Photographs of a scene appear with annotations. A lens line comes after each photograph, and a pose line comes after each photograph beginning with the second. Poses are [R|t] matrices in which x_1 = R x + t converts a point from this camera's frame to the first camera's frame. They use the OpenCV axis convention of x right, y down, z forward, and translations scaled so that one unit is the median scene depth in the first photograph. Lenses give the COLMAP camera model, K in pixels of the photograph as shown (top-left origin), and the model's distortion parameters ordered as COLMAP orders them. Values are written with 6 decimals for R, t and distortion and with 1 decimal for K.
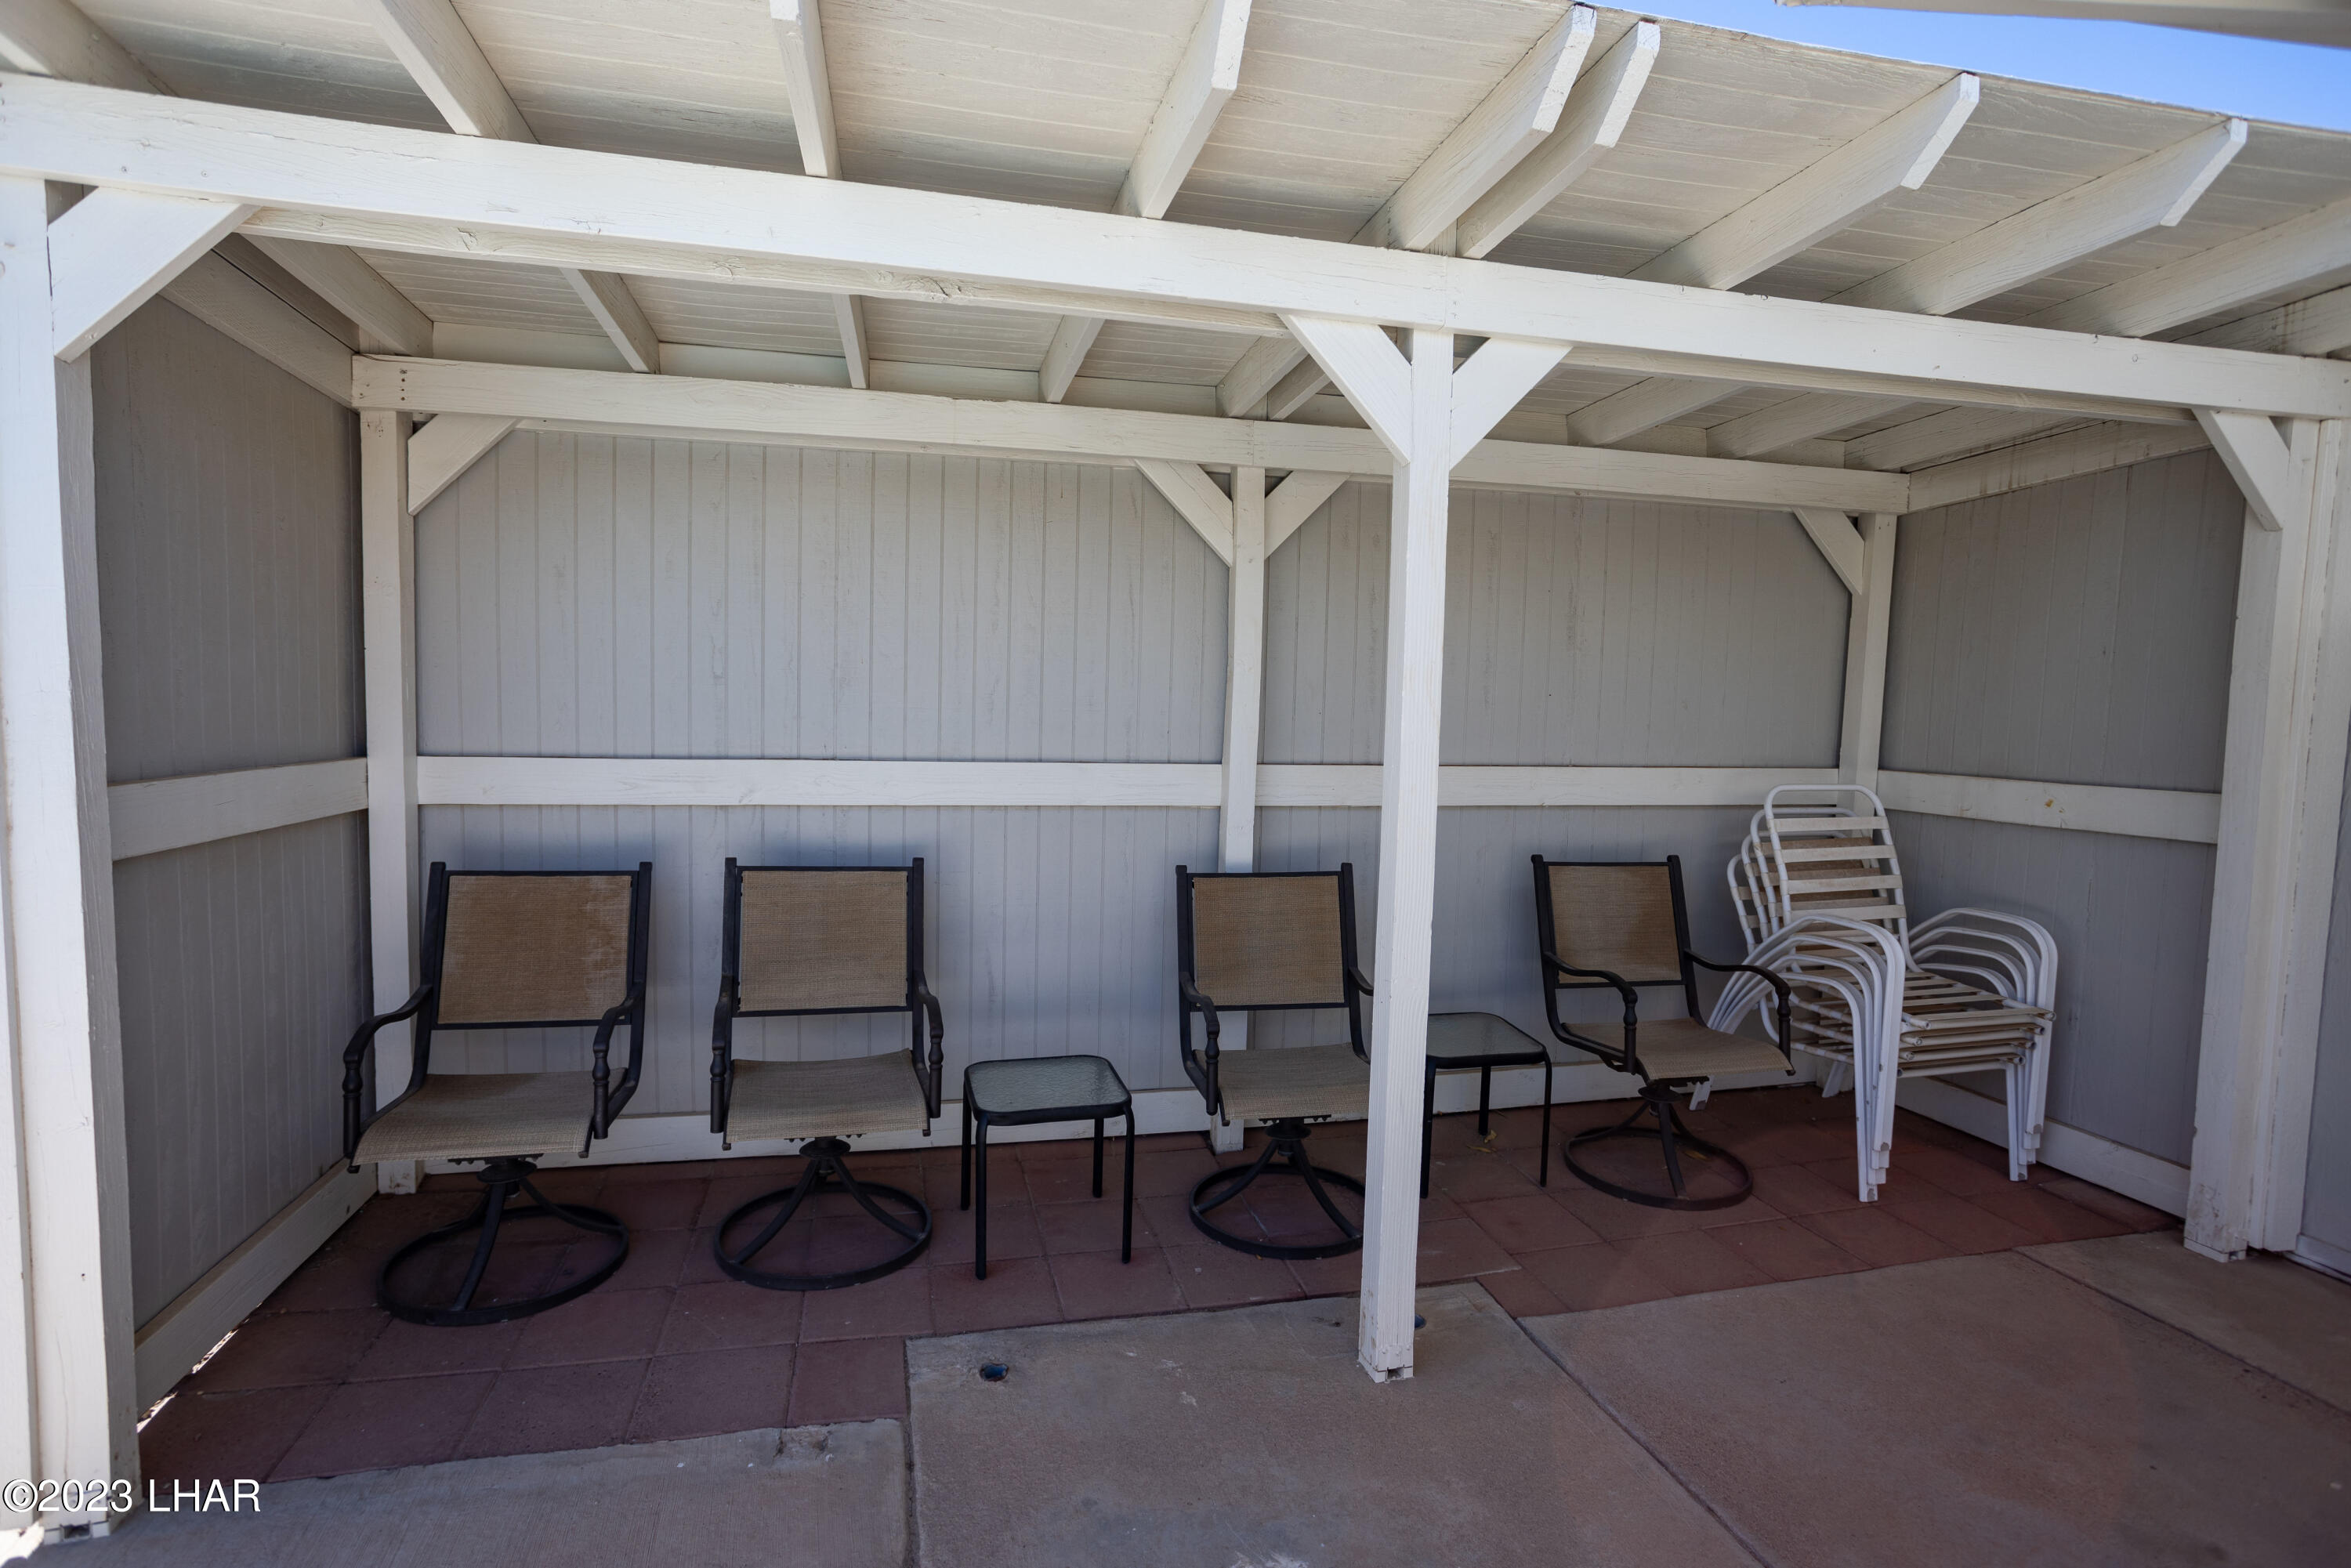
lens RADIAL K [[1108.2, 0, 1171.0], [0, 1108.2, 784.6], [0, 0, 1]] dist [-0.023148, 0.014648]
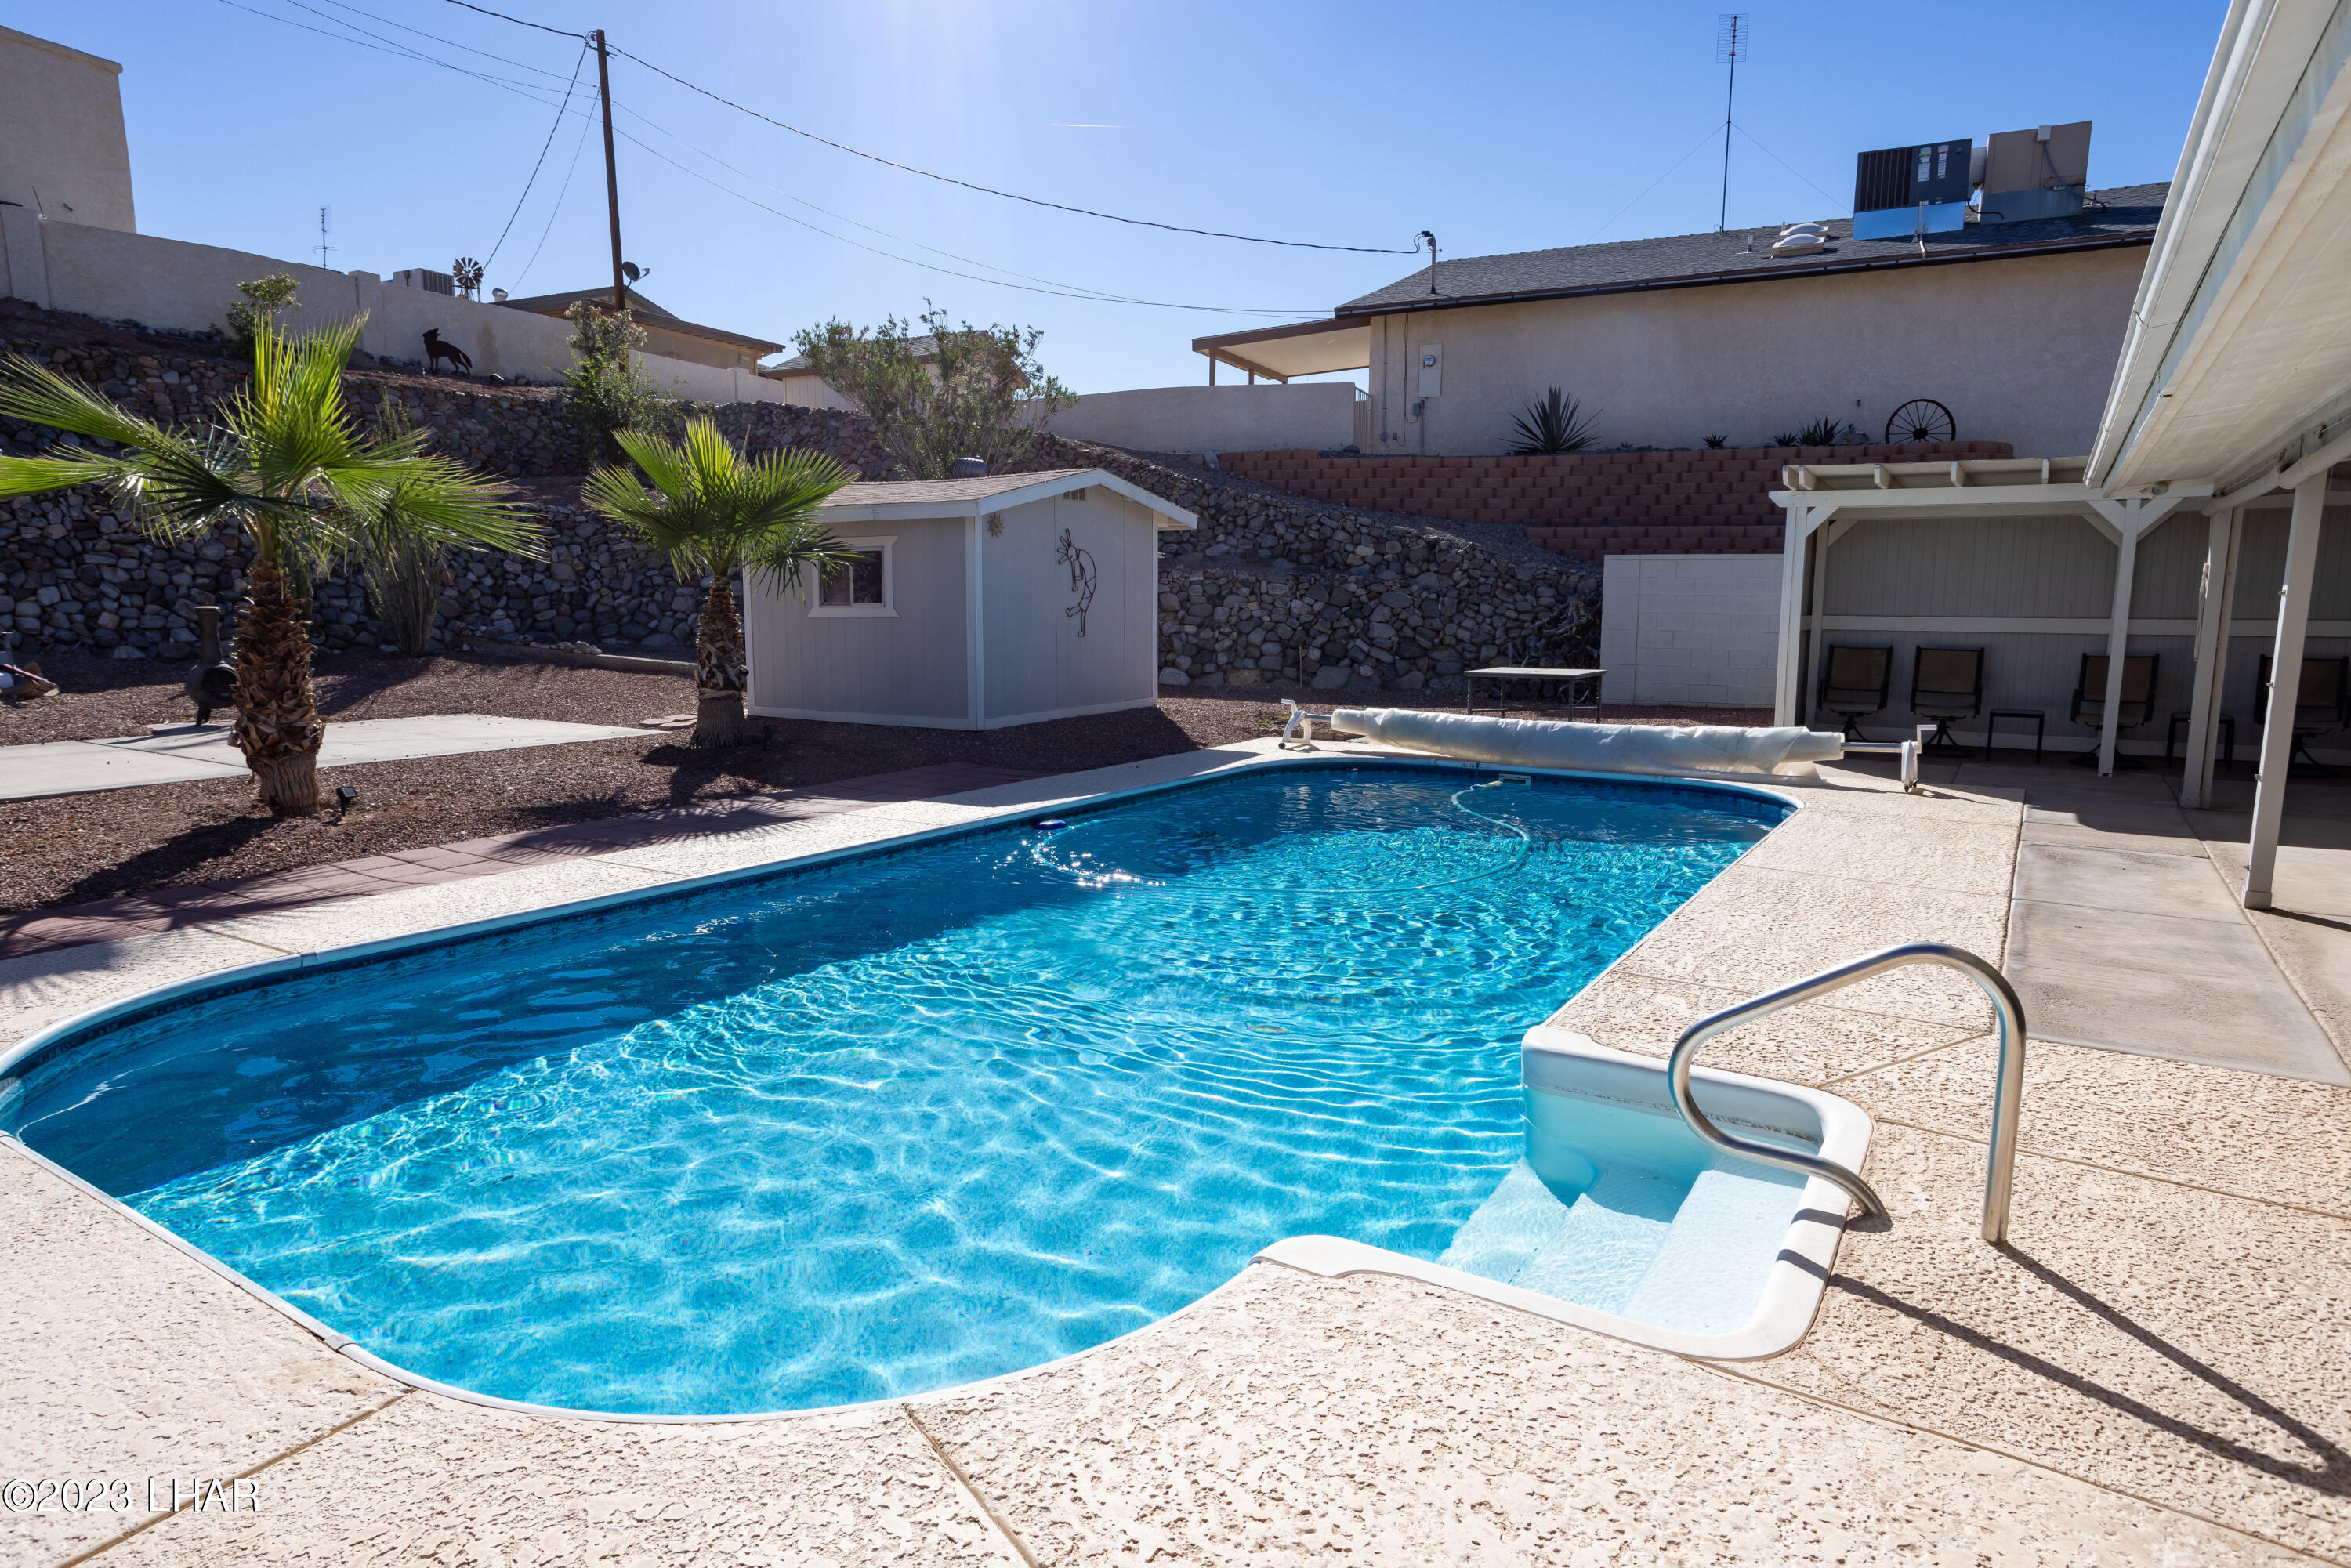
lens RADIAL K [[1362.0, 0, 1178.6], [0, 1362.0, 788.8], [0, 0, 1]] dist [0.003172, 0.000824]
pose [[0.676747, 0.089272, -0.730784, 1.127992], [-0.036463, 0.995467, 0.087839, 0.215808], [0.735313, -0.032798, 0.676934, -3.420171]]
